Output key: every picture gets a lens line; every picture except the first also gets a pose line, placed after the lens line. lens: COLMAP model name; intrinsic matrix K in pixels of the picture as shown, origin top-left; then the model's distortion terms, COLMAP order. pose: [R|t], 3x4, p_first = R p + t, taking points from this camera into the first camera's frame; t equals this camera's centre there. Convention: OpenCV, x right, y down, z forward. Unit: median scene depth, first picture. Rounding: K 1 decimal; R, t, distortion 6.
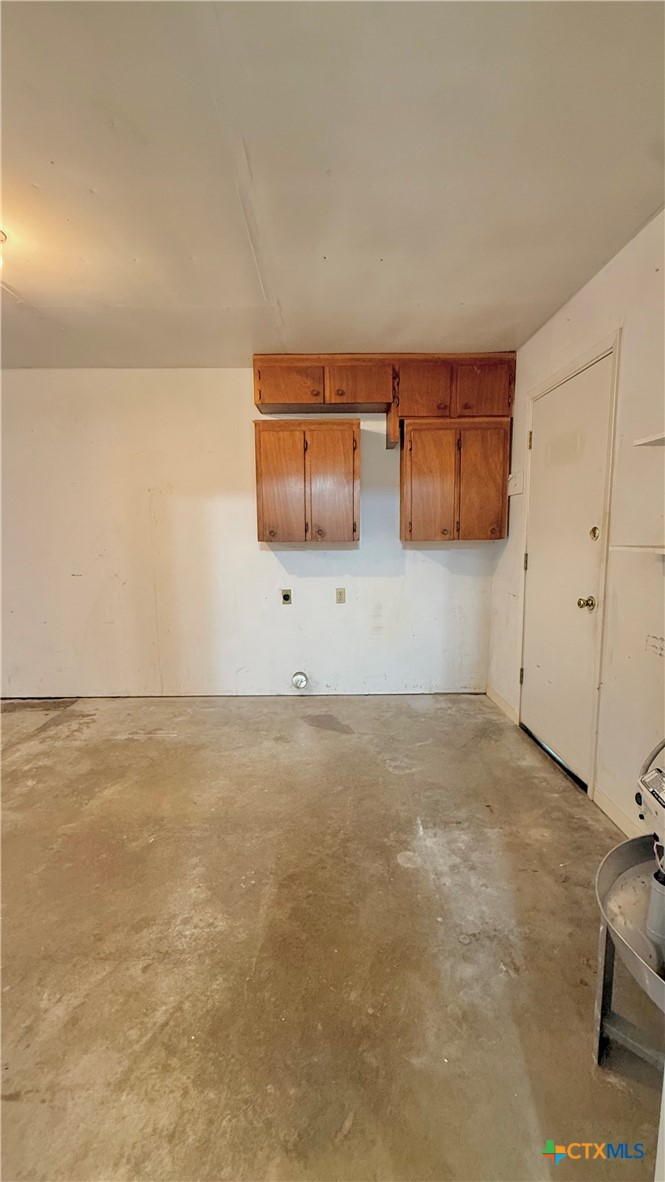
lens RADIAL K [[476.3, 0, 329.3], [0, 476.3, 590.5], [0, 0, 1]] dist [0.002982, -0.000437]
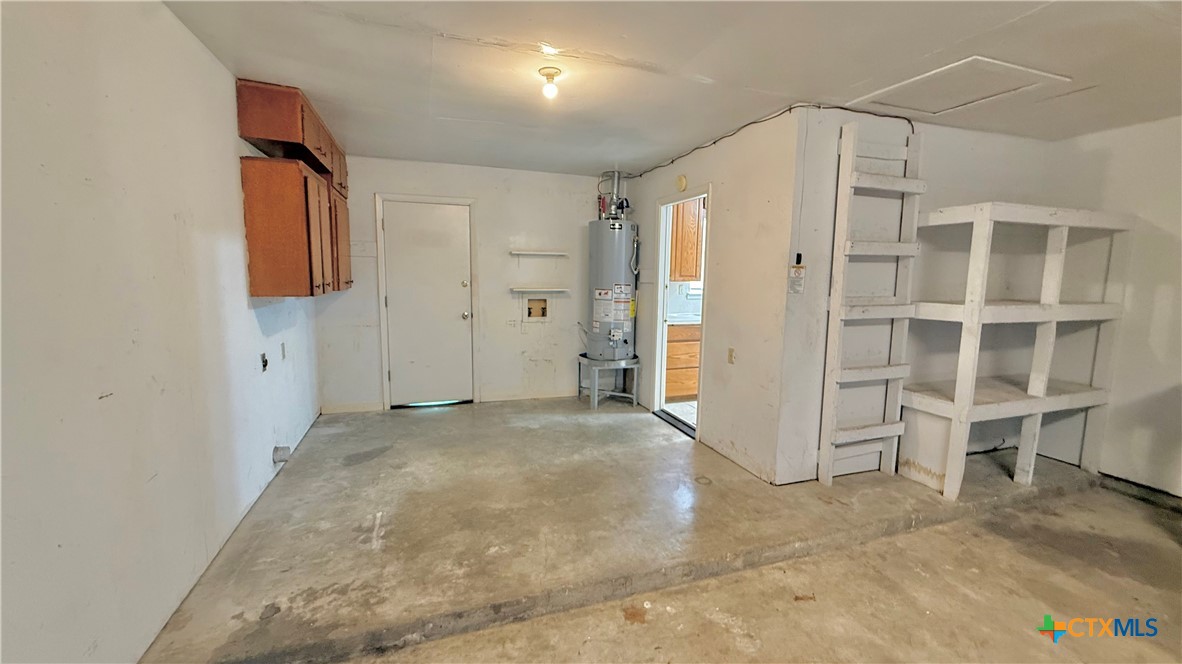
lens RADIAL K [[476.3, 0, 592.7], [0, 476.3, 333.7], [0, 0, 1]] dist [0.002982, -0.000437]
pose [[-0.327612, -0.112555, 0.938084, -1.290672], [0.101672, 0.982913, 0.153441, -0.130517], [-0.939326, 0.145646, -0.310571, 0.870163]]
